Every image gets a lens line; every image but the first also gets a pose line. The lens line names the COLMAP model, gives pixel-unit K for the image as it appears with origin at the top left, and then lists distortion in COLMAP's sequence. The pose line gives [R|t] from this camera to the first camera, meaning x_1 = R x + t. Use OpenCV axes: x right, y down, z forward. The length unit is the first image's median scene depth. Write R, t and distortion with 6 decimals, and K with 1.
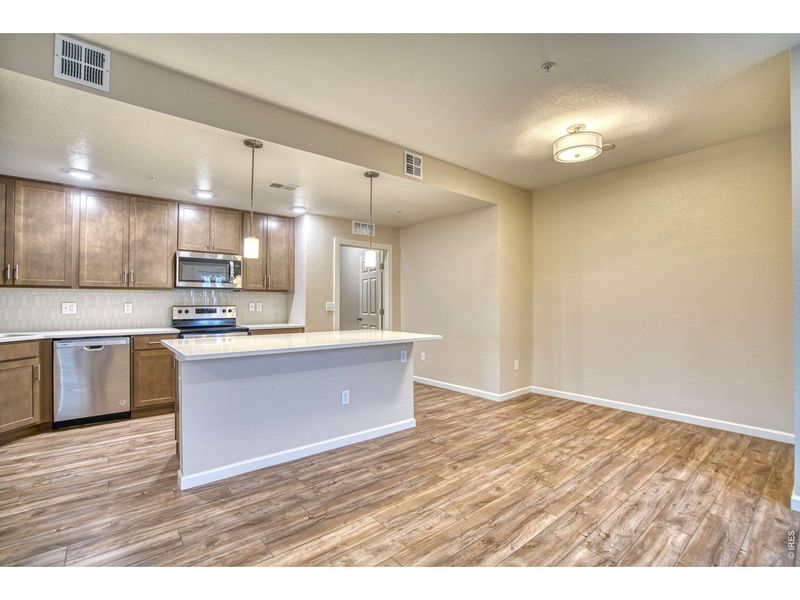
lens RADIAL K [[361.9, 0, 398.1], [0, 361.9, 296.6], [0, 0, 1]] dist [-0.030305, -0.000539]
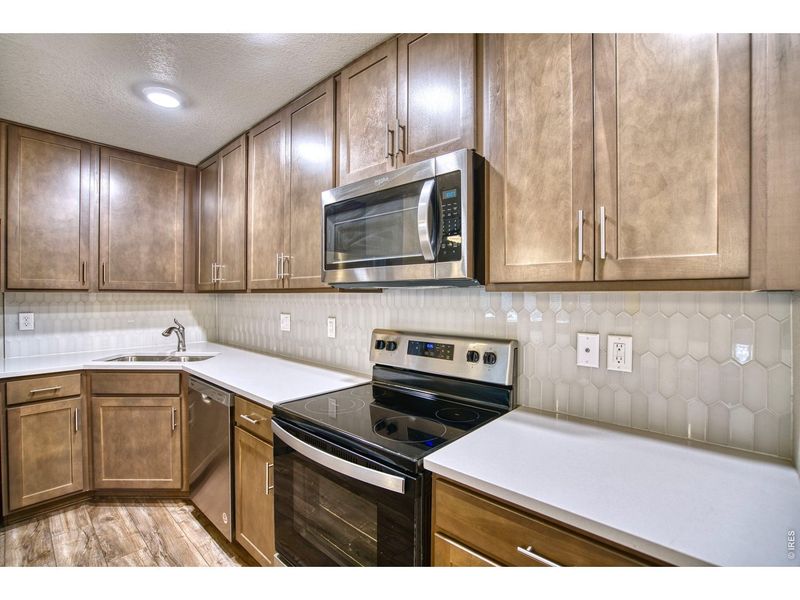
lens RADIAL K [[361.9, 0, 398.1], [0, 361.9, 296.6], [0, 0, 1]] dist [-0.030305, -0.000539]
pose [[0.139255, 0.003654, -0.990250, -0.237002], [0.012077, 0.999913, 0.005389, -0.016114], [0.990183, -0.012710, 0.139199, 1.124196]]
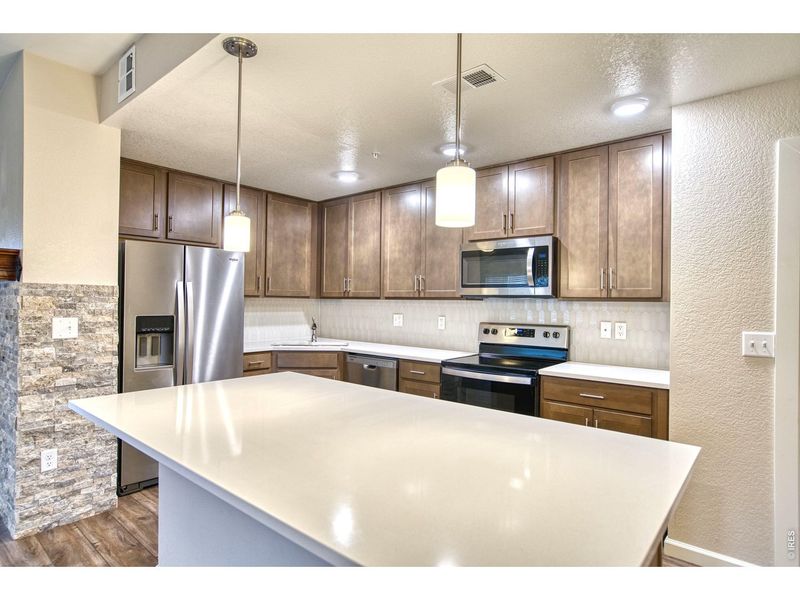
lens RADIAL K [[446.6, 0, 398.9], [0, 446.6, 297.3], [0, 0, 1]] dist [-0.020038, -0.000106]
pose [[0.172893, -0.003504, -0.984934, 0.232484], [0.003614, 0.999989, -0.002924, -0.023868], [0.984934, -0.003054, 0.172904, 0.804451]]
